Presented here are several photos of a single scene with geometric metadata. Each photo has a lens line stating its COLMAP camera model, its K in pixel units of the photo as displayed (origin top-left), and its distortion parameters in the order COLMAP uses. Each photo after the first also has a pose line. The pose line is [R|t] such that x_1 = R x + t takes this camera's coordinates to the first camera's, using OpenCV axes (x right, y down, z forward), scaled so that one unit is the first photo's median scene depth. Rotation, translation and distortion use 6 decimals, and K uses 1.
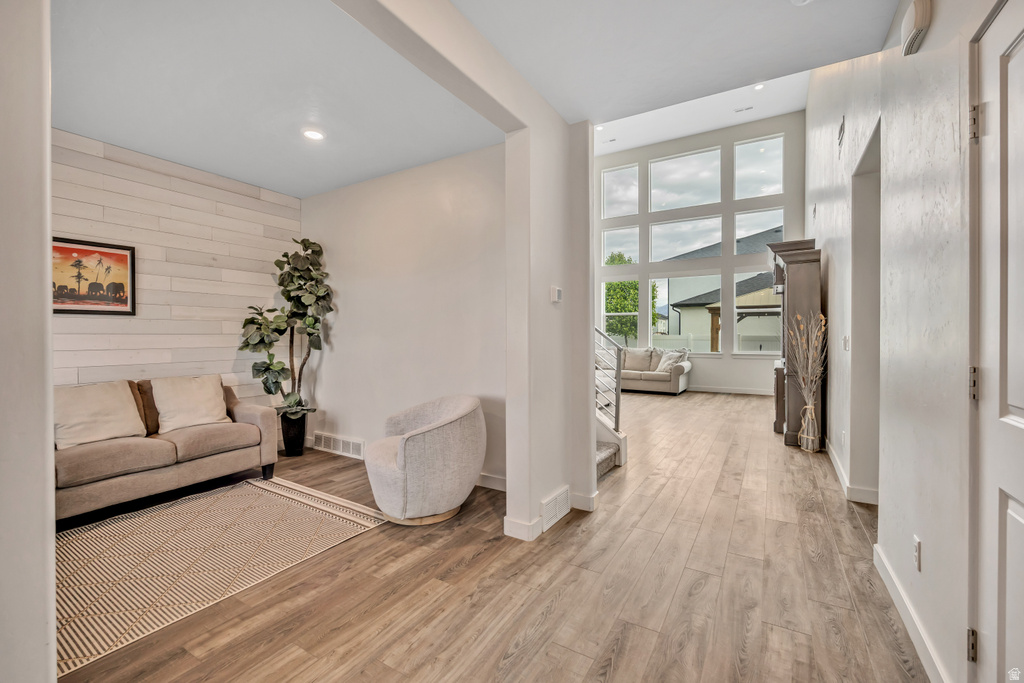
lens RADIAL K [[432.8, 0, 511.6], [0, 432.8, 336.2], [0, 0, 1]] dist [-0.006247, 0.000056]
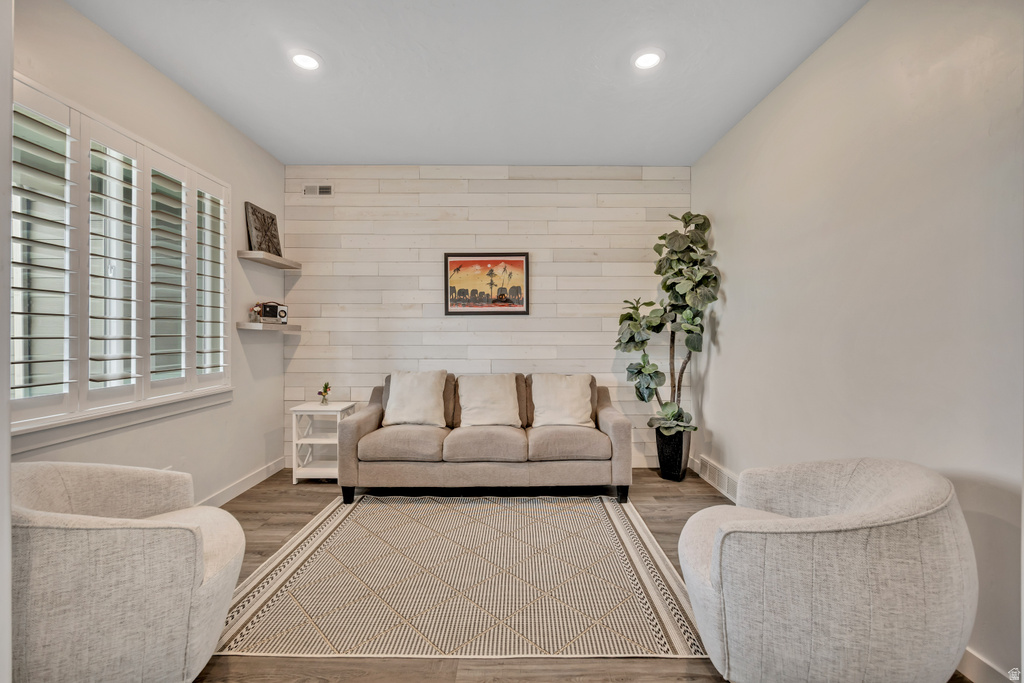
lens RADIAL K [[432.8, 0, 511.6], [0, 432.8, 336.2], [0, 0, 1]] dist [-0.006247, 0.000056]
pose [[0.523857, 0.006247, -0.851784, 0.037621], [-0.003191, 0.999980, 0.005372, 0.000932], [0.851800, -0.000096, 0.523866, 0.326844]]
